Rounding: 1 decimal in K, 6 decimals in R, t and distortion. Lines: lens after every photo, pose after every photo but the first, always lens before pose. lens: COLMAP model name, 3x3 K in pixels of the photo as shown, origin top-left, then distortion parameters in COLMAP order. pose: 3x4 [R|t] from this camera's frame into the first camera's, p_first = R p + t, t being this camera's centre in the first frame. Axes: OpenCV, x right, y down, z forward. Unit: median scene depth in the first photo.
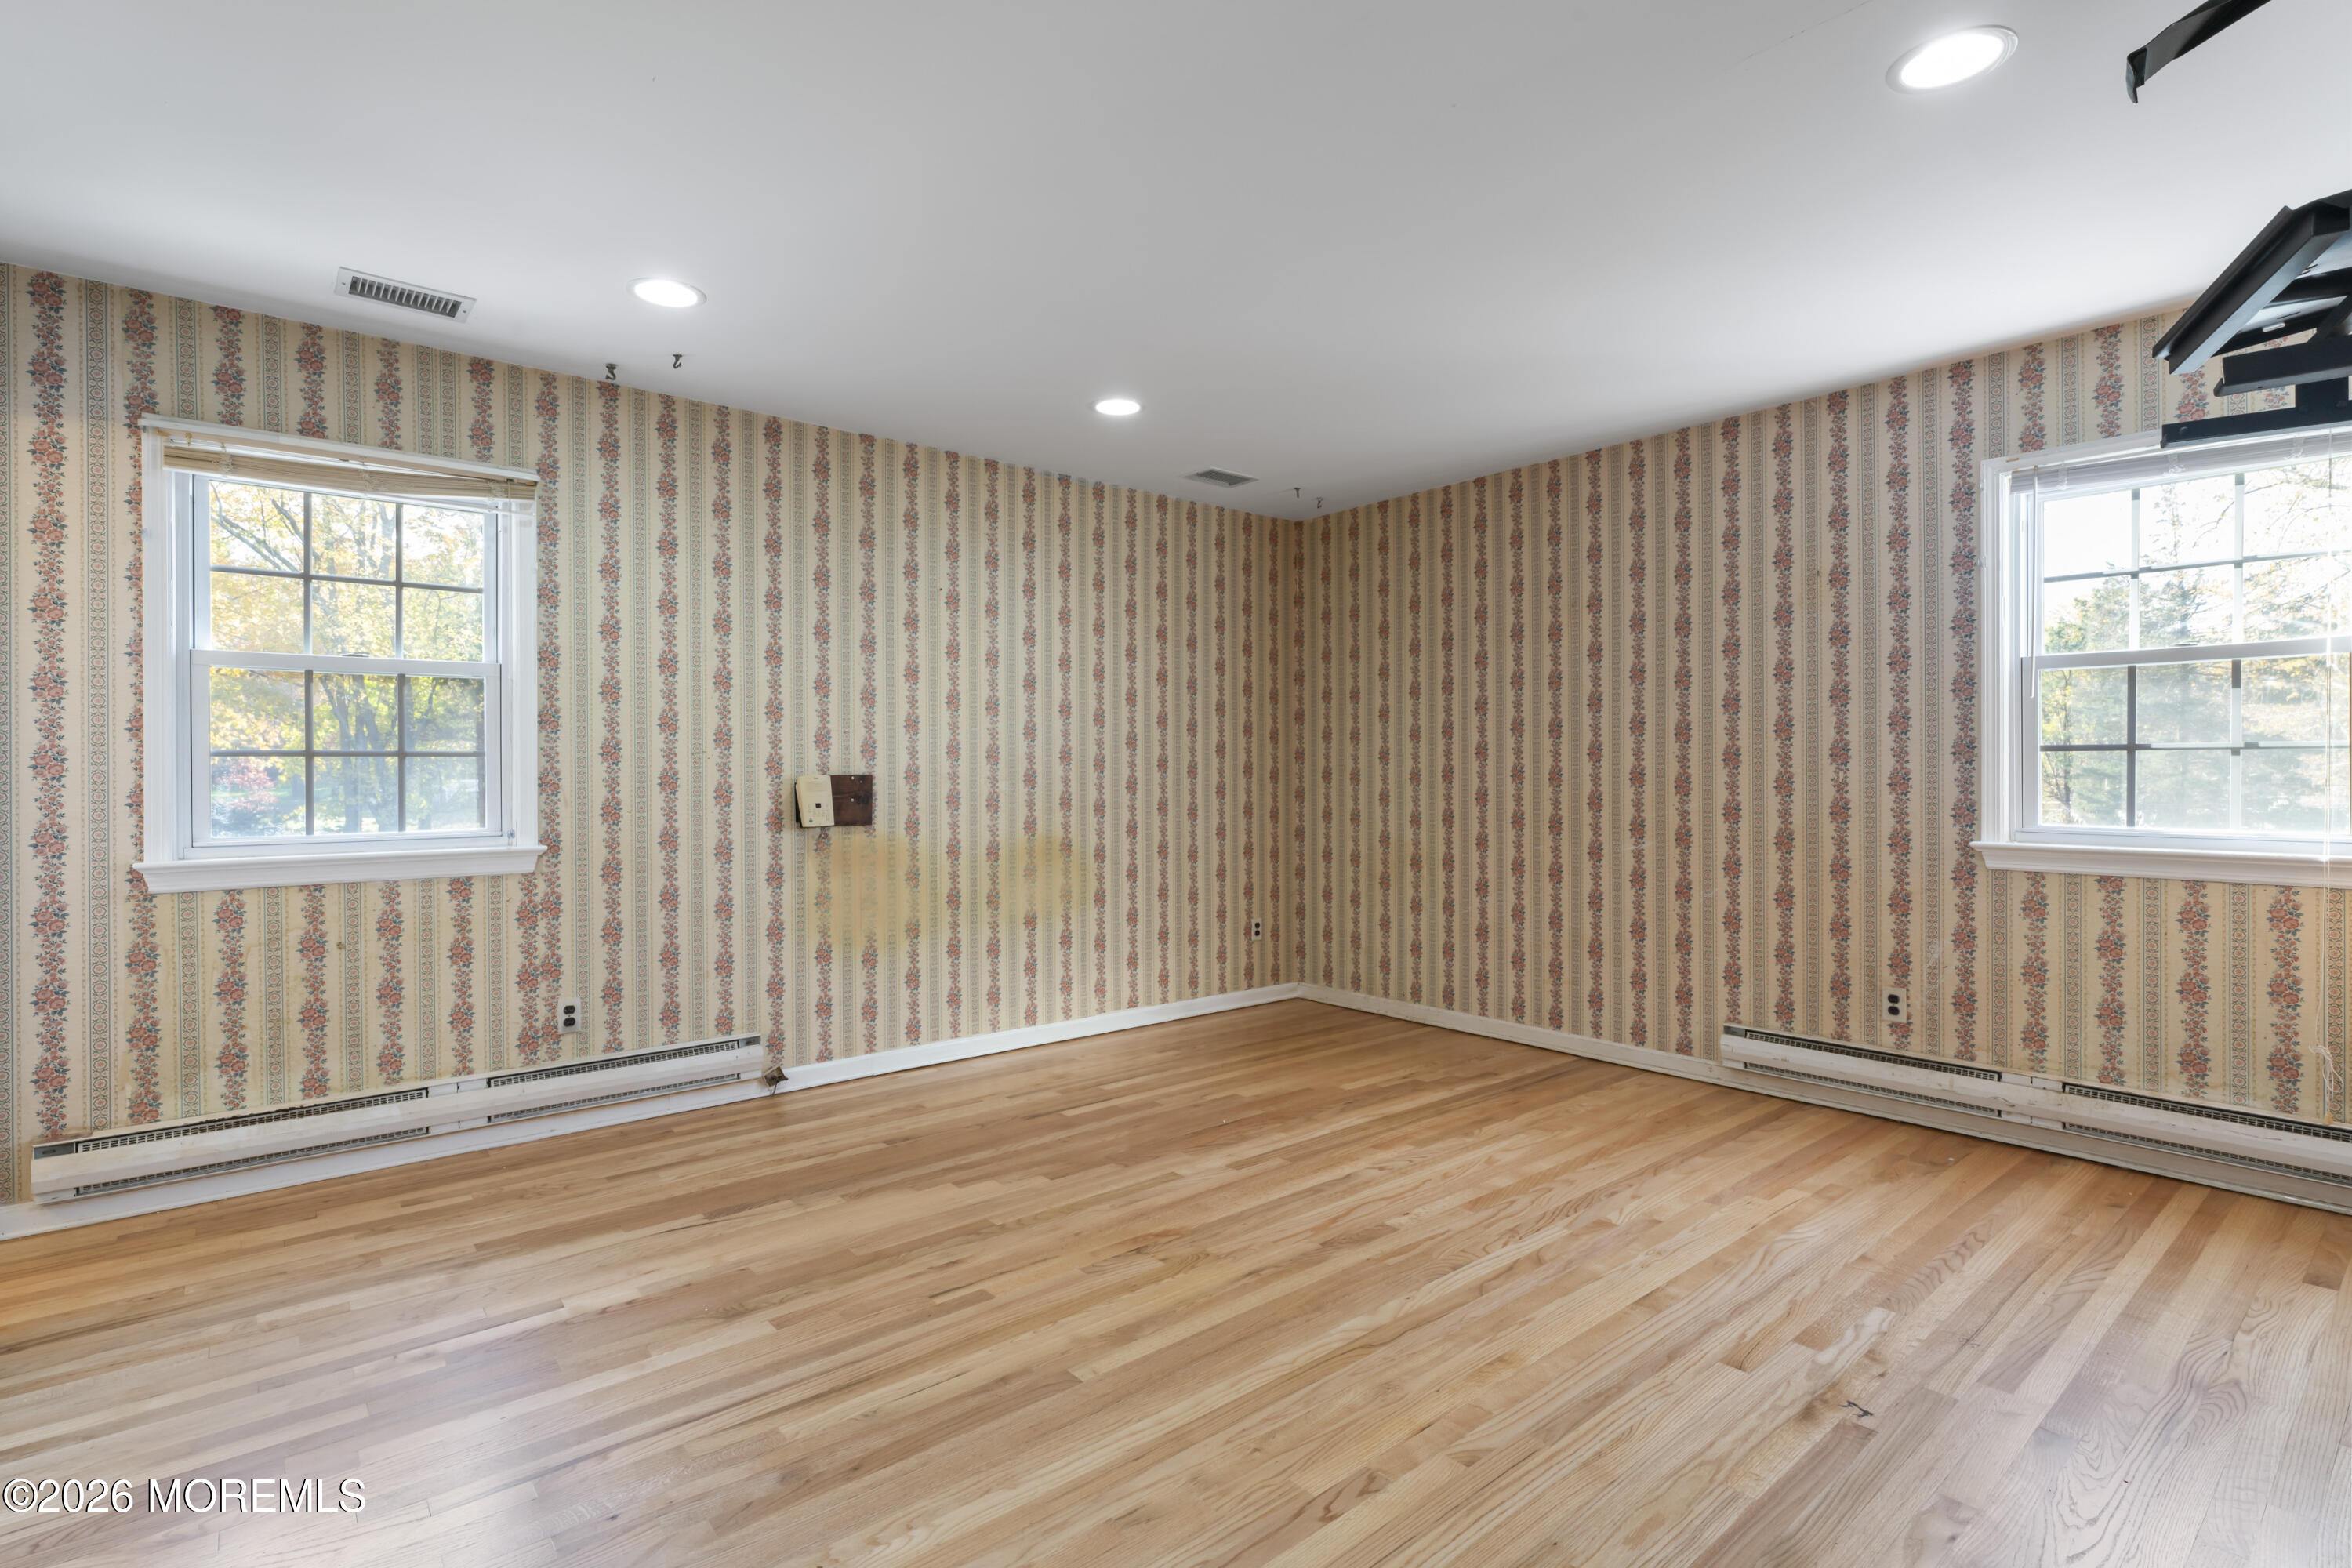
lens RADIAL K [[1120.4, 0, 1167.1], [0, 1120.4, 775.6], [0, 0, 1]] dist [-0.000140, -0.002003]
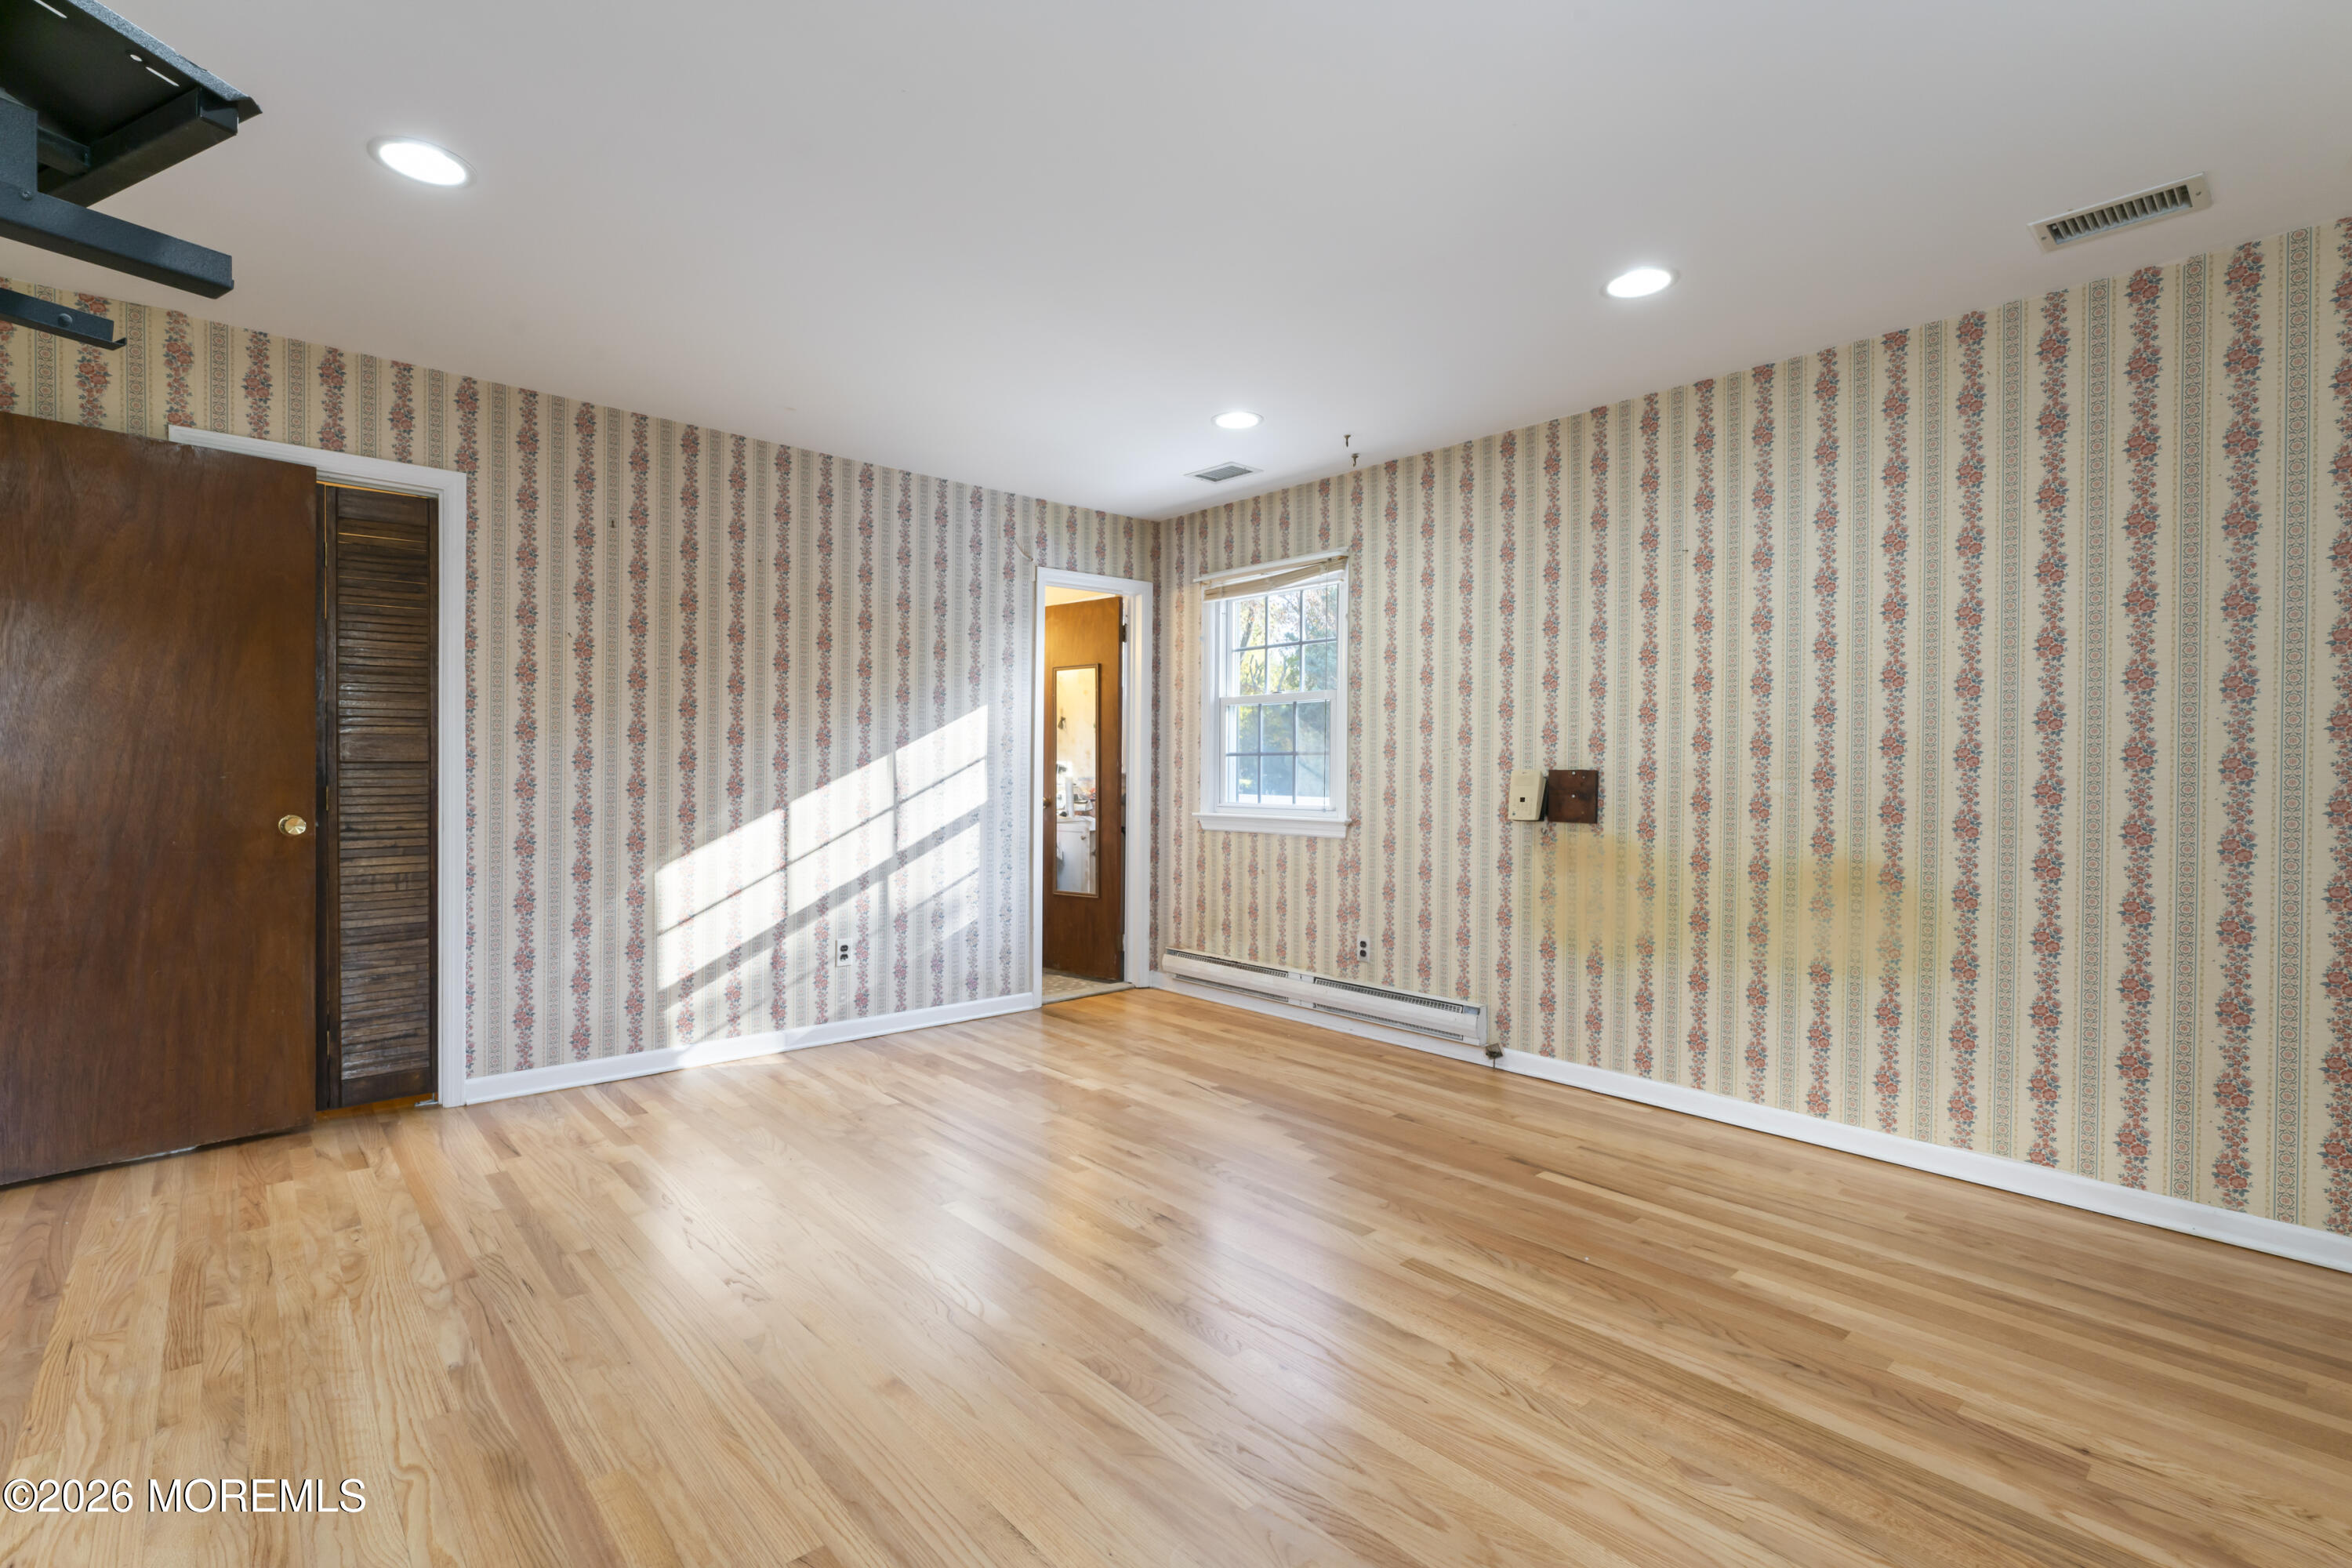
lens RADIAL K [[1070.6, 0, 1169.1], [0, 1070.6, 776.2], [0, 0, 1]] dist [-0.003500, -0.000385]
pose [[0.034595, 0.009879, -0.999353, 0.654562], [-0.009812, 0.999906, 0.009545, -0.000704], [0.999353, 0.009476, 0.034688, 0.648724]]
